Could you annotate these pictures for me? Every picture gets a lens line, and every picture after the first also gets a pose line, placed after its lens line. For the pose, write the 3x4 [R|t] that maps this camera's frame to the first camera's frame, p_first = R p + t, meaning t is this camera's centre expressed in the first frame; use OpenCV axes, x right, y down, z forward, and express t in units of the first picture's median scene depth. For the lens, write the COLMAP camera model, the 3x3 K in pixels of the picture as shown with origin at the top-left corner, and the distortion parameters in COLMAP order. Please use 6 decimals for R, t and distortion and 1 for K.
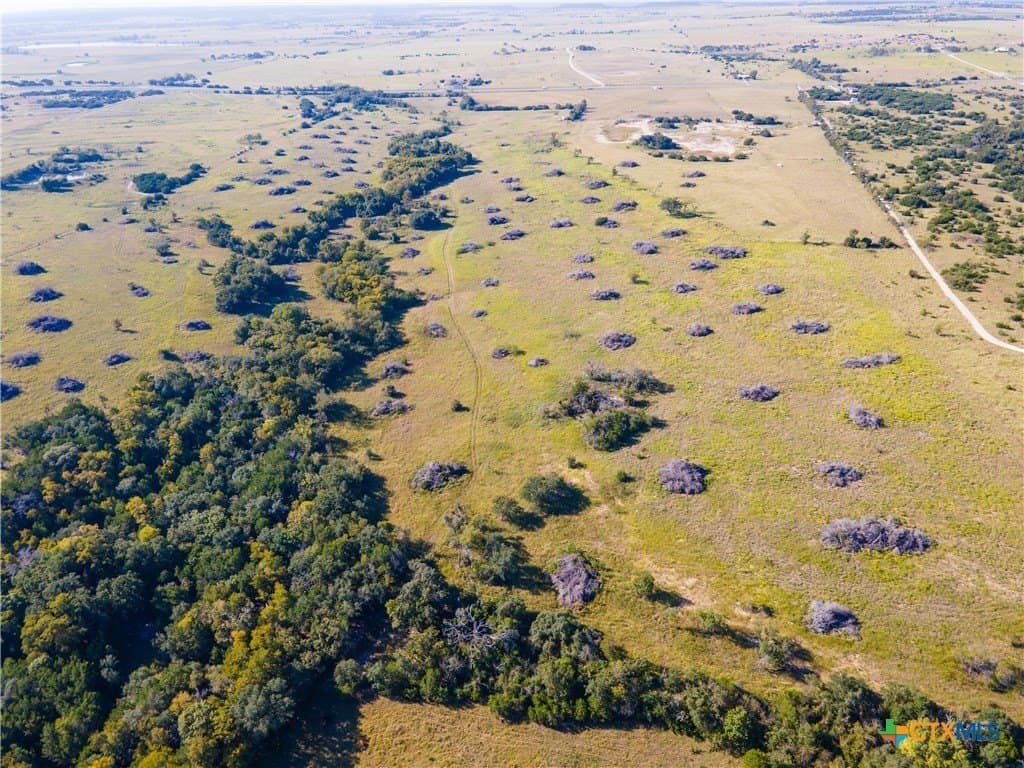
lens RADIAL K [[752.6, 0, 513.8], [0, 752.6, 387.0], [0, 0, 1]] dist [0.021373, 0.040648]
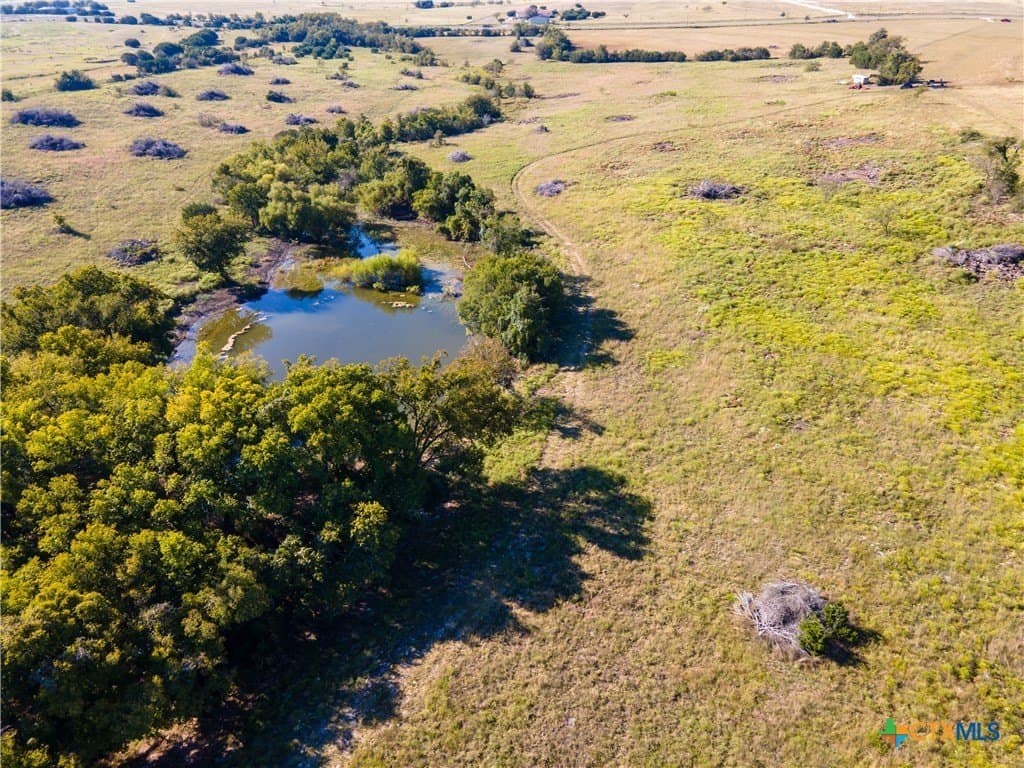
lens RADIAL K [[752.6, 0, 517.8], [0, 752.6, 379.7], [0, 0, 1]] dist [0.021373, 0.040648]
pose [[0.994238, 0.056834, -0.090893, -0.066032], [-0.054927, 0.998218, 0.023341, -0.388196], [0.092057, -0.018214, 0.995587, 1.125211]]
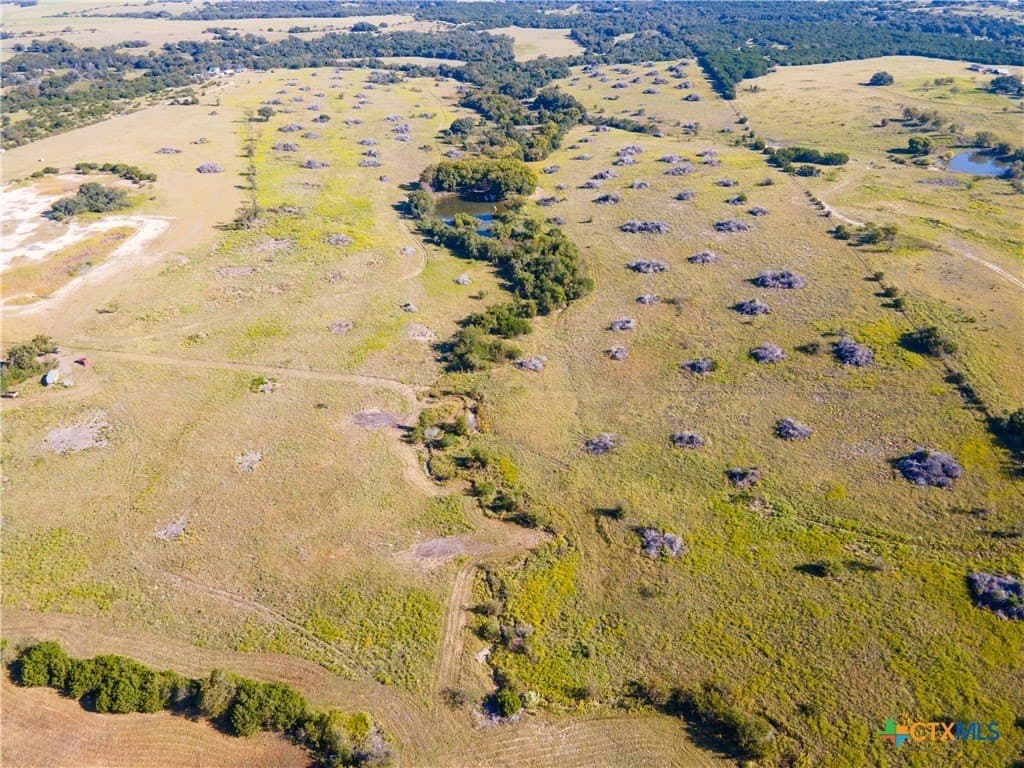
lens RADIAL K [[752.6, 0, 516.1], [0, 752.6, 389.5], [0, 0, 1]] dist [0.021373, 0.040648]
pose [[-0.999383, 0.034663, -0.005715, -0.180649], [0.014026, 0.542836, 0.839722, -0.991327], [0.032210, 0.839123, -0.542987, 1.968929]]
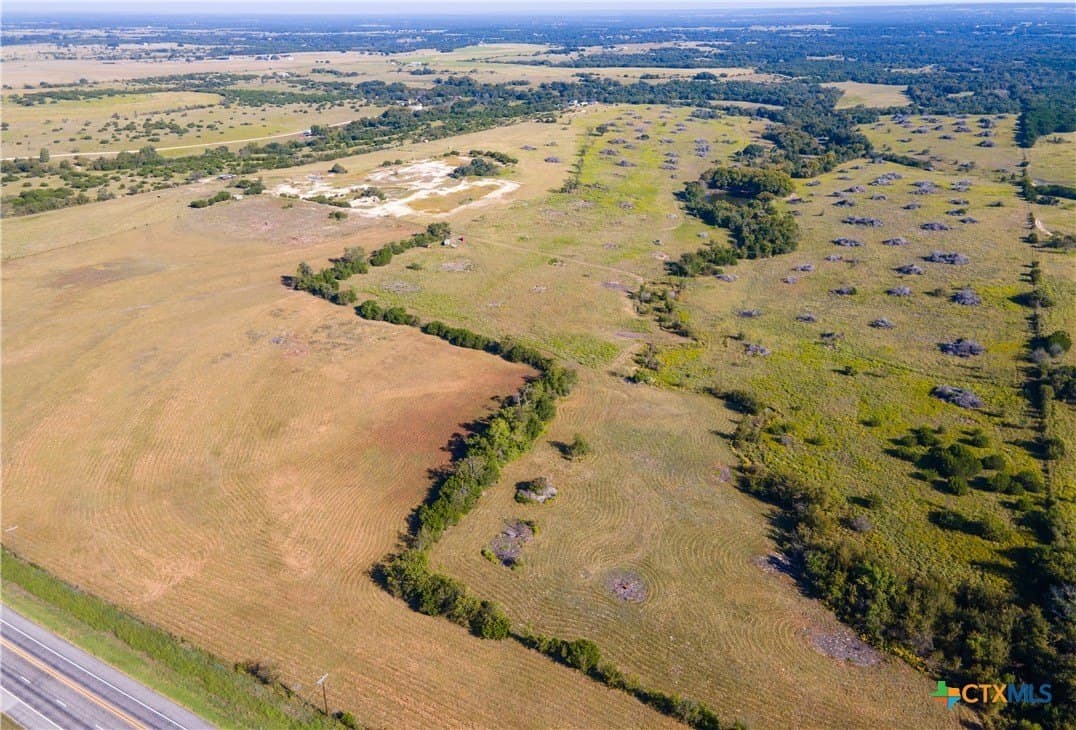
lens RADIAL K [[785.8, 0, 535.8], [0, 785.8, 340.7], [0, 0, 1]] dist [0.023104, 0.031231]
pose [[-0.927840, -0.132308, 0.348724, -0.302976], [0.178744, 0.662878, 0.727079, -1.141413], [-0.327359, 0.736945, -0.591395, 2.259286]]
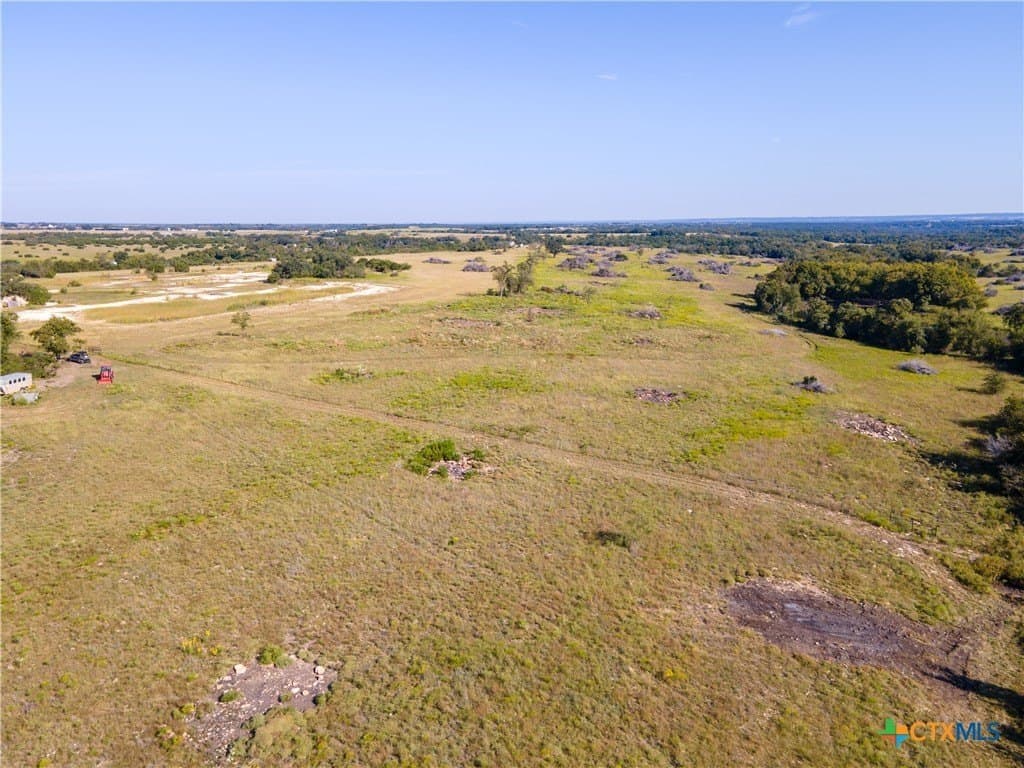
lens RADIAL K [[752.6, 0, 511.3], [0, 752.6, 378.9], [0, 0, 1]] dist [0.021373, 0.040648]
pose [[-0.945009, -0.053855, 0.322579, -0.086782], [0.157509, 0.789474, 0.593230, -0.695925], [-0.286616, 0.611417, -0.737577, 1.804124]]
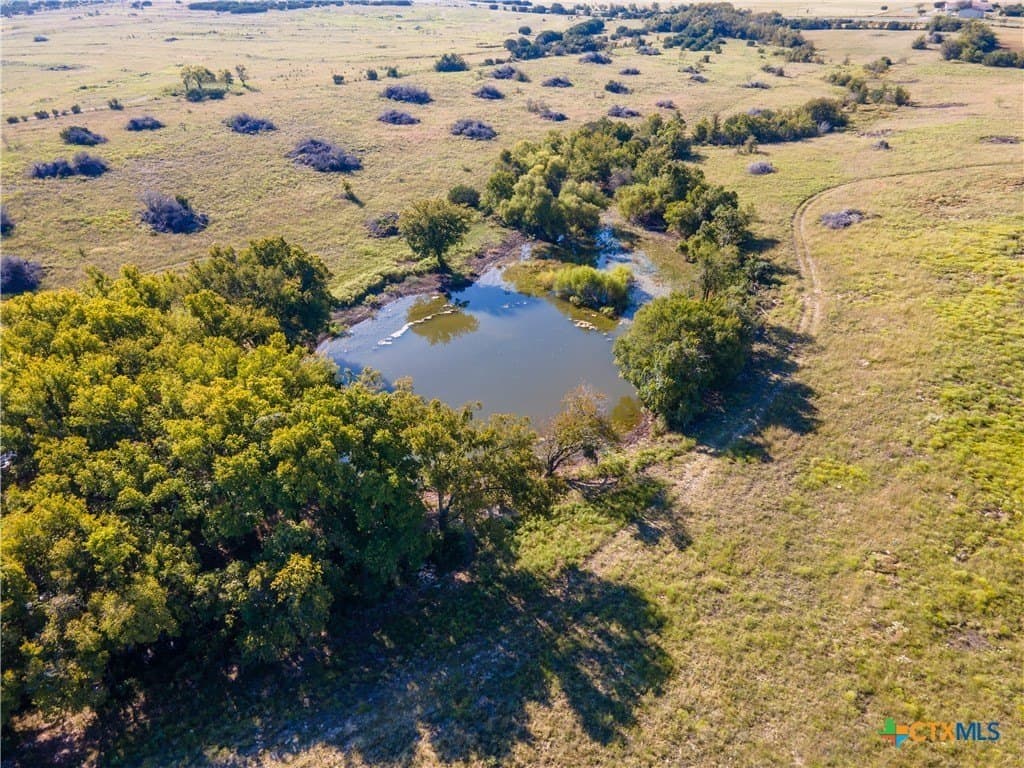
lens RADIAL K [[752.6, 0, 516.9], [0, 752.6, 381.5], [0, 0, 1]] dist [0.021373, 0.040648]
pose [[0.822978, 0.283408, -0.492328, -0.030059], [-0.266138, 0.958022, 0.106606, -0.407098], [0.501874, 0.043293, 0.863857, 1.164453]]
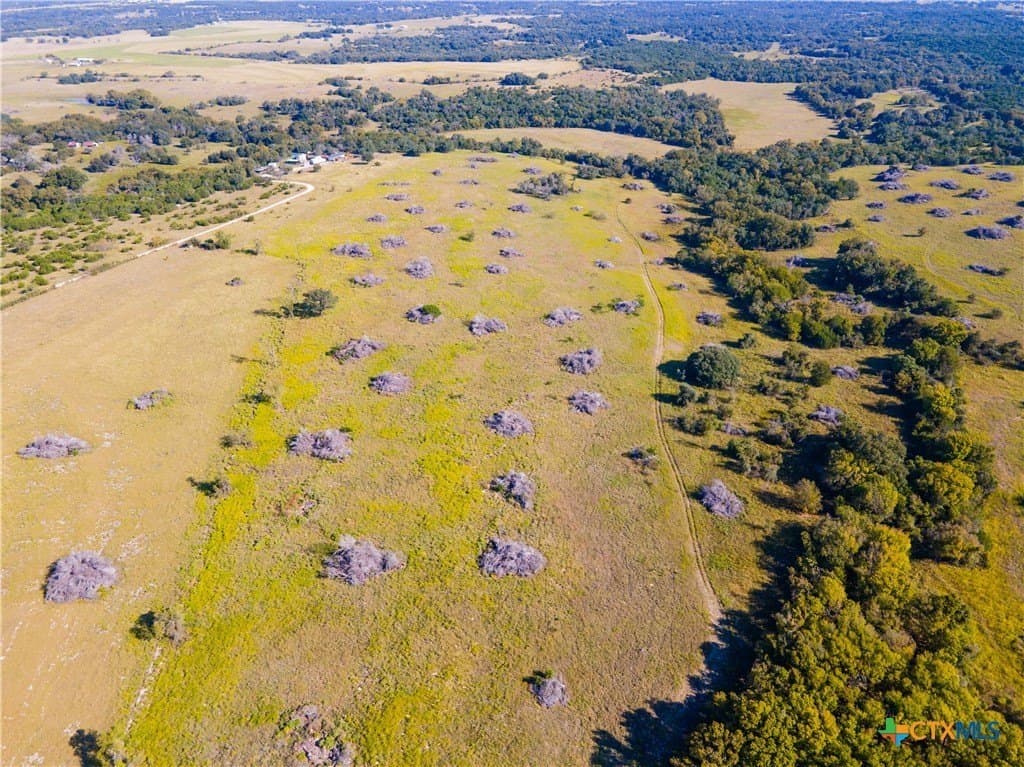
lens RADIAL K [[752.6, 0, 512.2], [0, 752.6, 386.9], [0, 0, 1]] dist [0.021373, 0.040648]
pose [[-0.986798, -0.056898, 0.151634, -0.058313], [0.092346, 0.571483, 0.815402, -0.670220], [-0.133051, 0.818639, -0.558683, 1.314498]]
